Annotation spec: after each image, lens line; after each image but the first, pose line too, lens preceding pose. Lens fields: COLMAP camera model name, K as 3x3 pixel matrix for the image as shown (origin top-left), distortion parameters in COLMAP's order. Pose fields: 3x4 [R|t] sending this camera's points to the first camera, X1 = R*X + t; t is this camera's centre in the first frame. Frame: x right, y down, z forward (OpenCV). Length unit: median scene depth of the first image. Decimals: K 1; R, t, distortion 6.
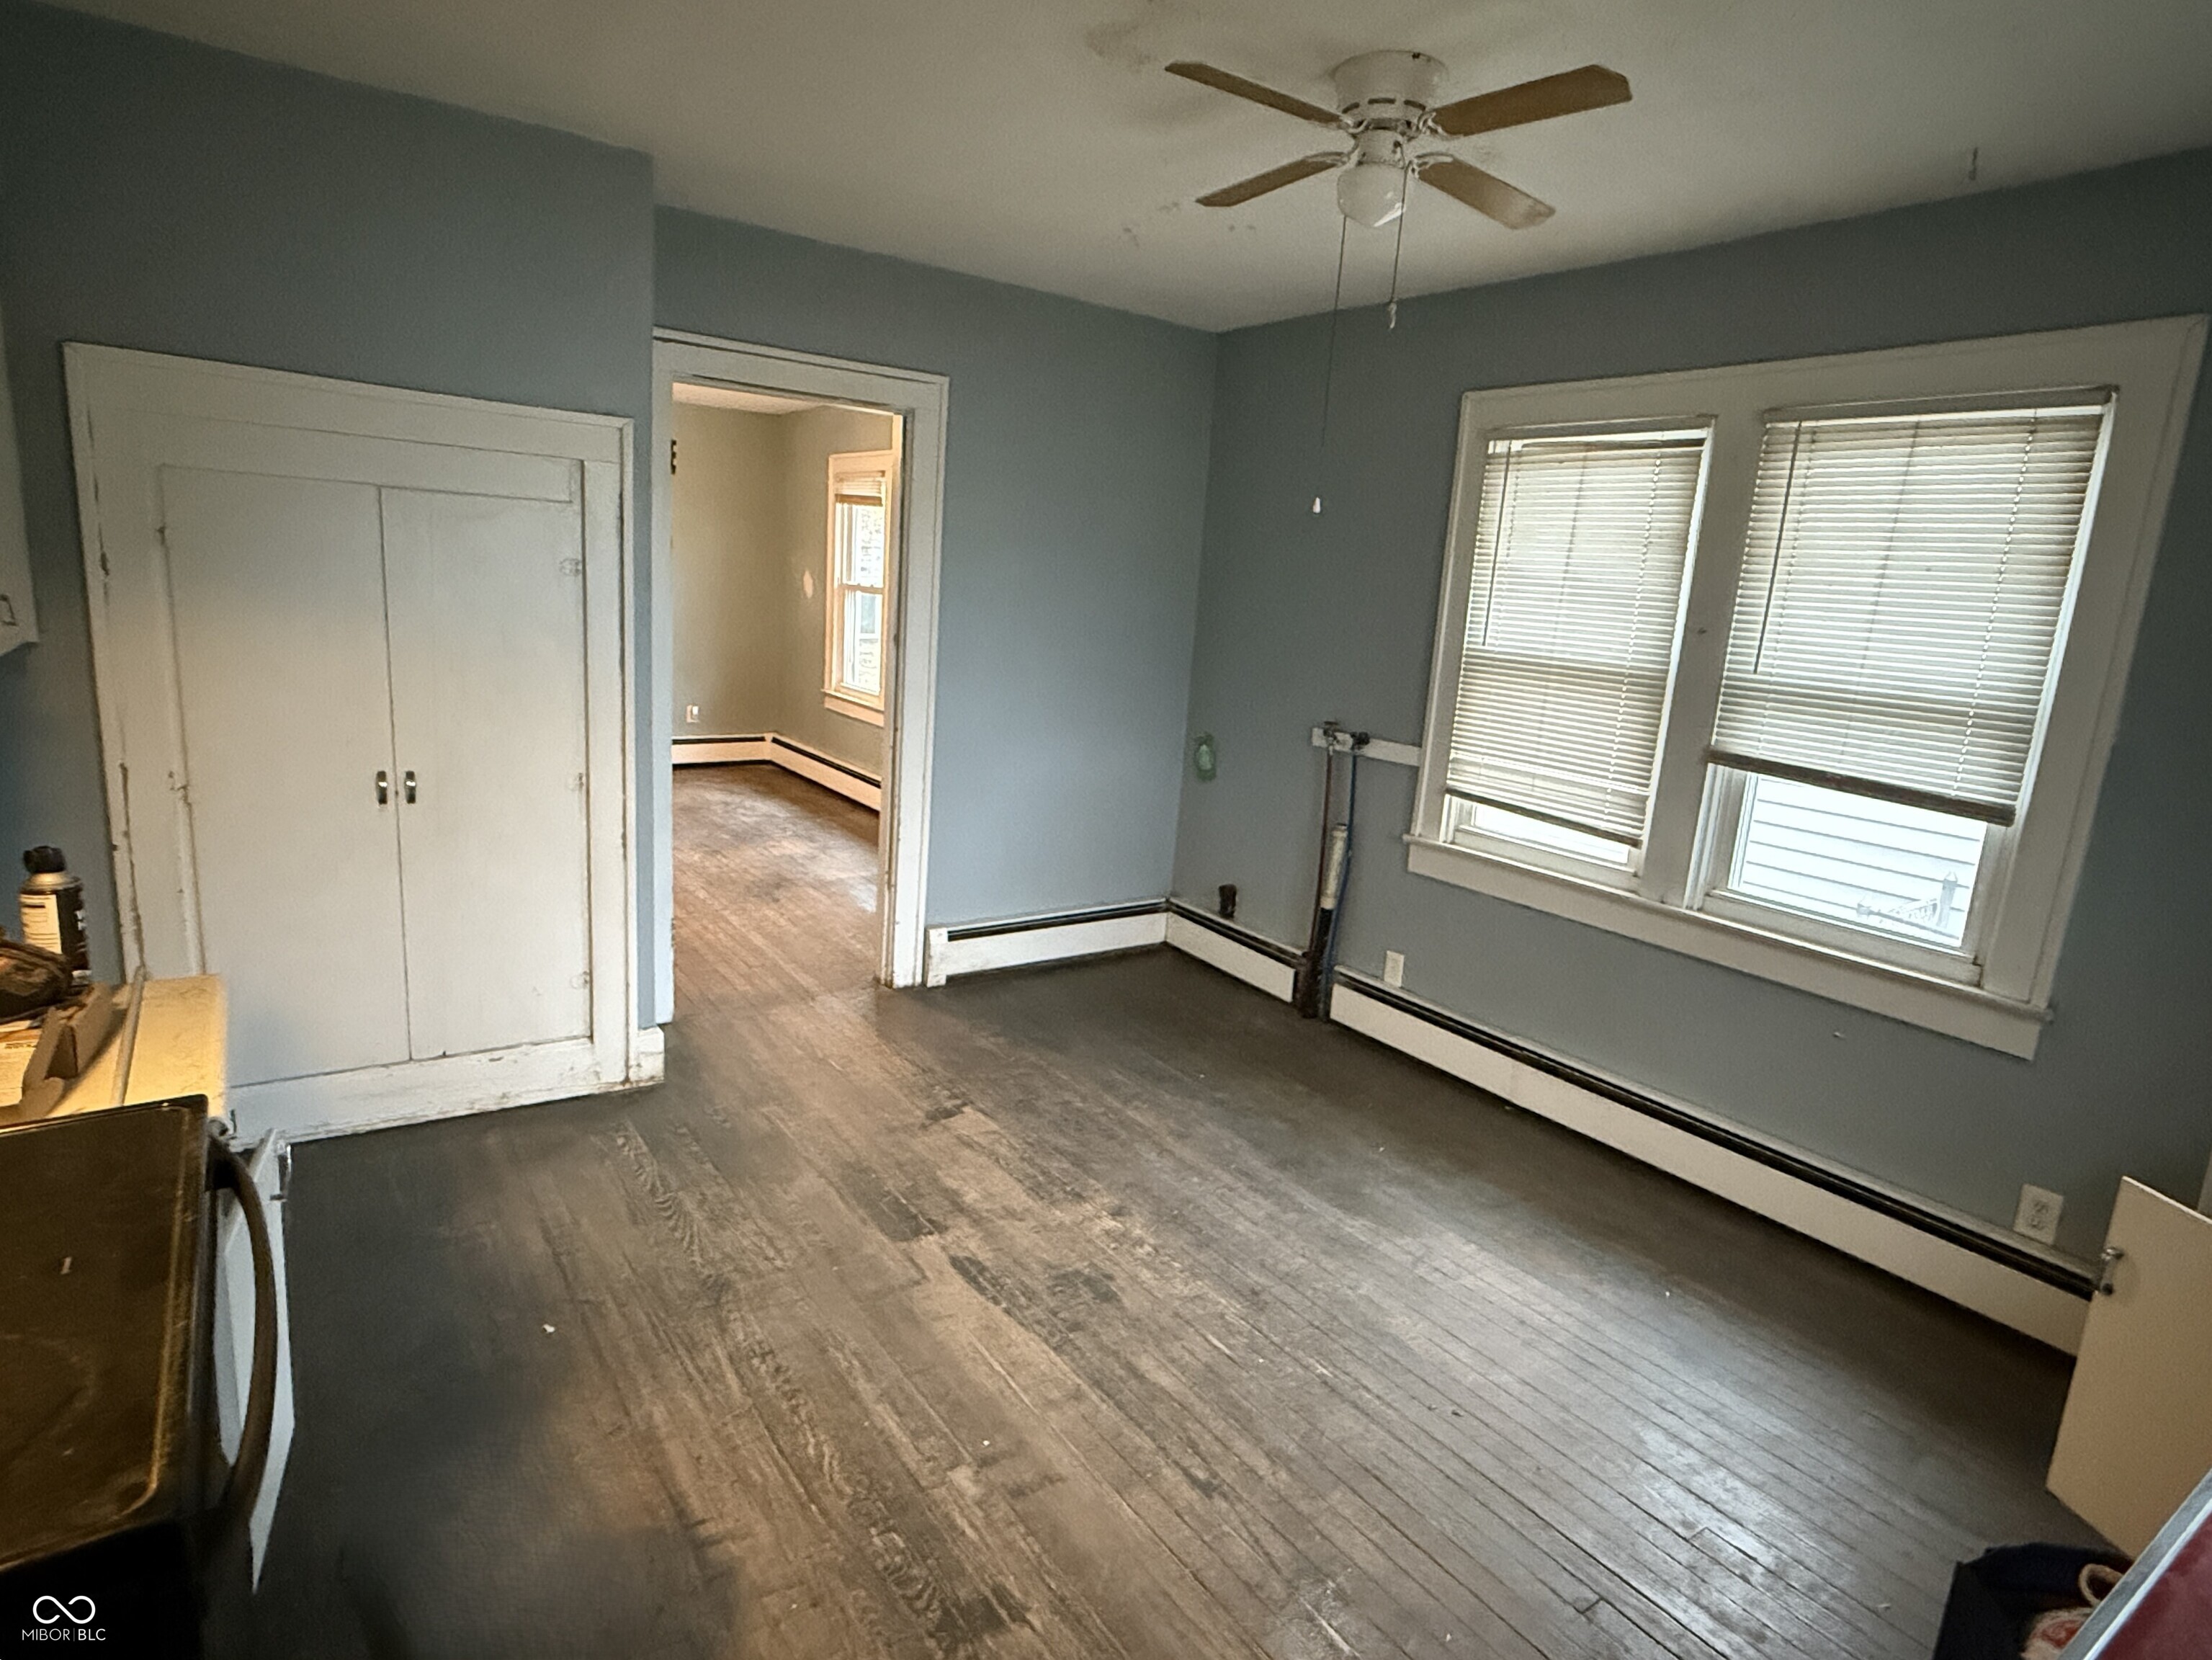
lens RADIAL K [[1141.9, 0, 1109.5], [0, 1141.9, 818.7], [0, 0, 1]] dist [0.001515, 0.000214]
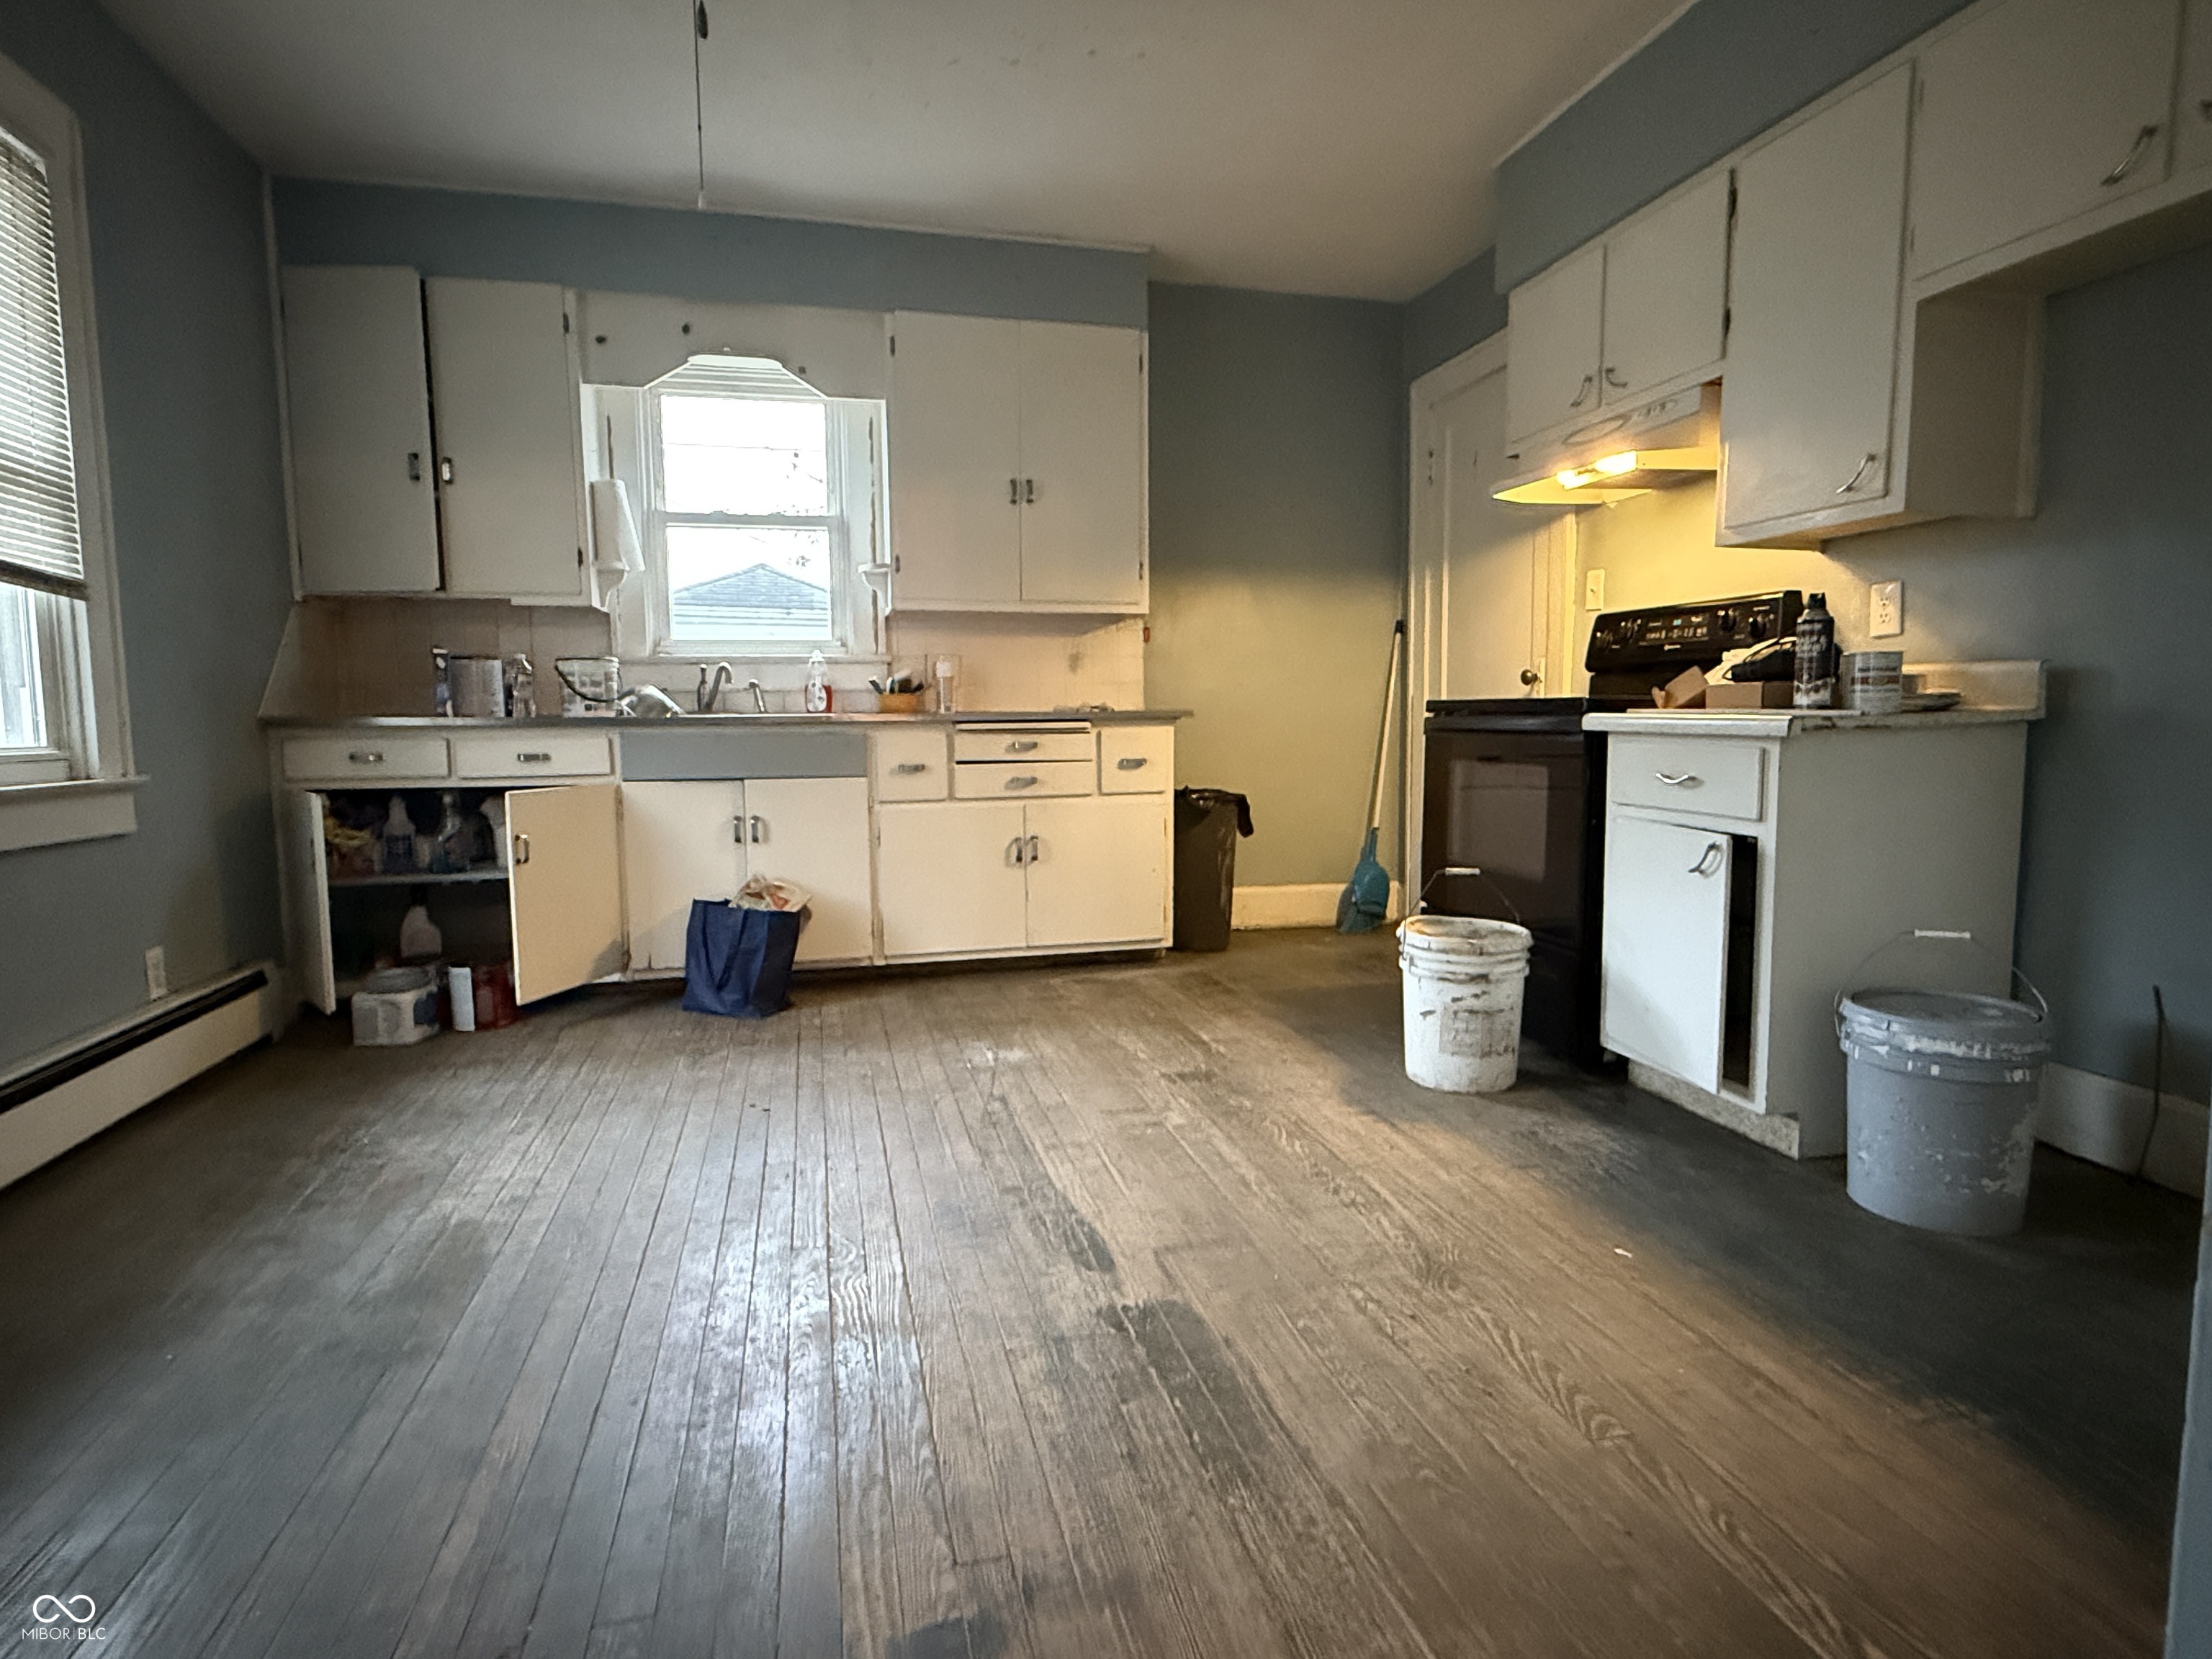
lens RADIAL K [[1141.7, 0, 1106.8], [0, 1141.7, 826.8], [0, 0, 1]] dist [0.001515, 0.000214]
pose [[-0.927460, -0.096477, 0.361262, -0.384413], [0.017369, 0.953983, 0.299358, -0.086041], [-0.373519, 0.283917, -0.883105, 1.639936]]
